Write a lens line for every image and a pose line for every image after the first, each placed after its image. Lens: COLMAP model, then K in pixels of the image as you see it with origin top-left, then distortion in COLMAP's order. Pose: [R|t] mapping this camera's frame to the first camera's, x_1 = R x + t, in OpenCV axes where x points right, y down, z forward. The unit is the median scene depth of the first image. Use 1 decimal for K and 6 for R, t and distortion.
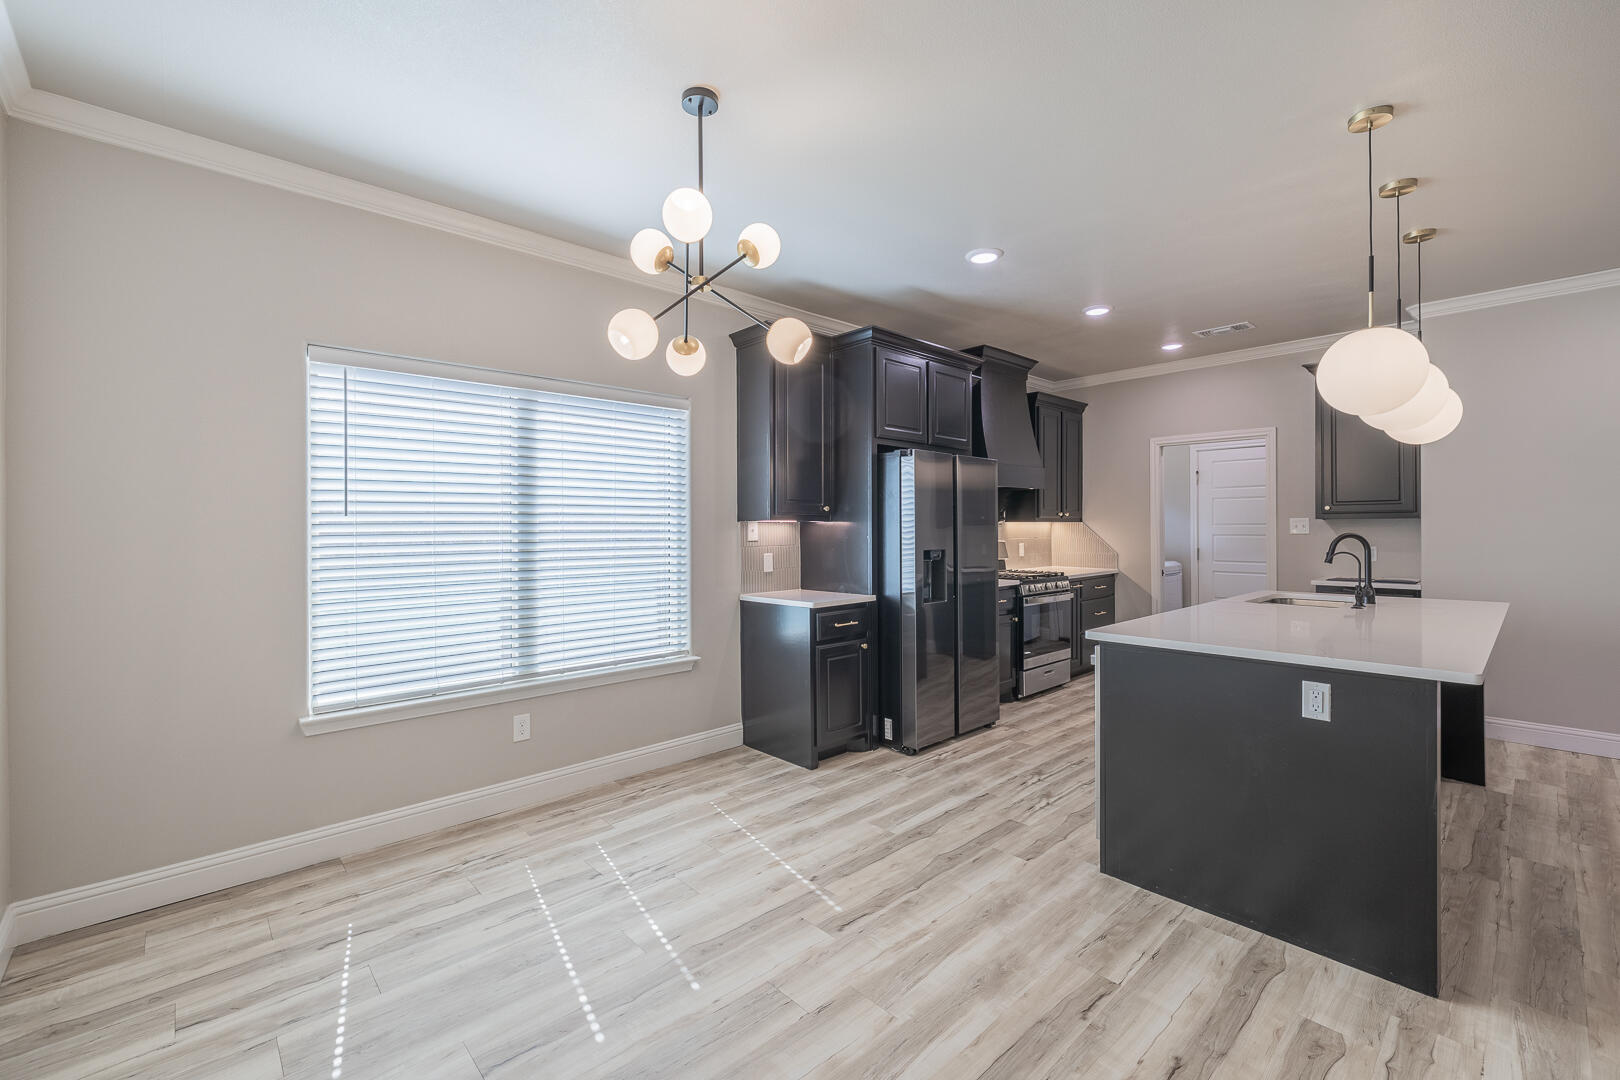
lens RADIAL K [[688.5, 0, 778.3], [0, 688.5, 525.0], [0, 0, 1]] dist [-0.001430, -0.000287]
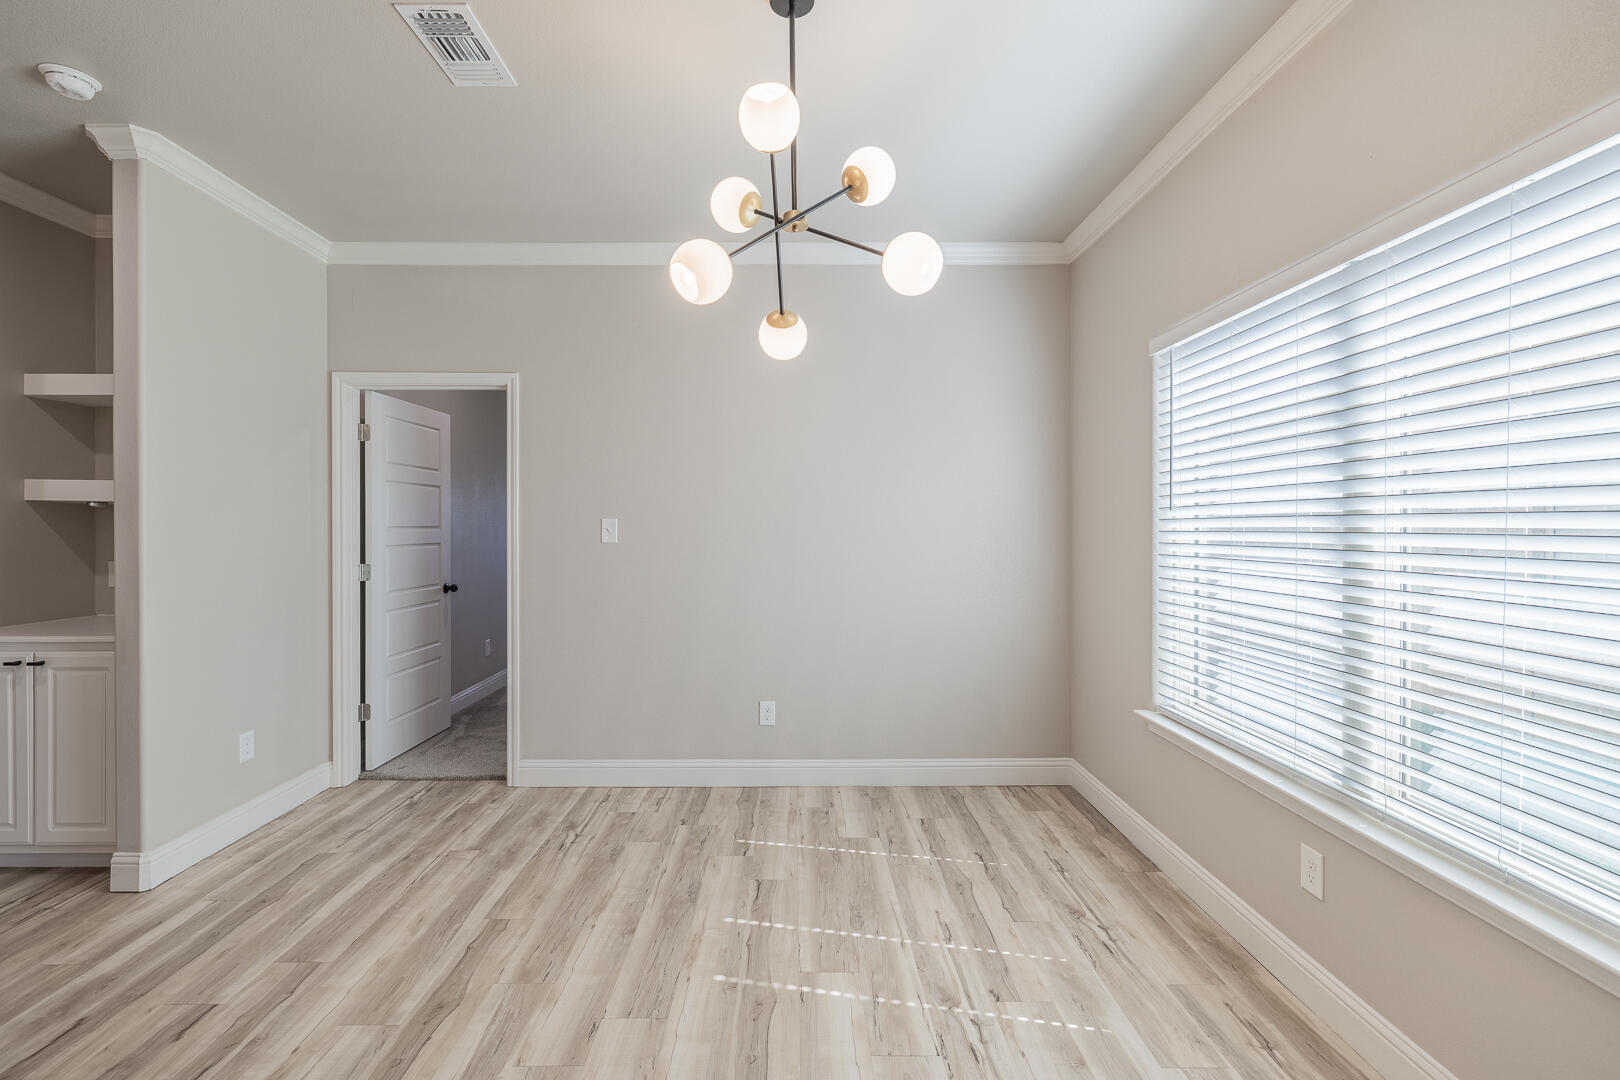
lens RADIAL K [[701.5, 0, 805.2], [0, 701.5, 529.4], [0, 0, 1]] dist [-0.000915, -0.000149]
pose [[-0.653303, 0.011787, -0.757005, 0.467097], [0.007593, 0.999931, 0.009018, 0.000078], [0.757058, 0.000144, -0.653347, 1.443189]]
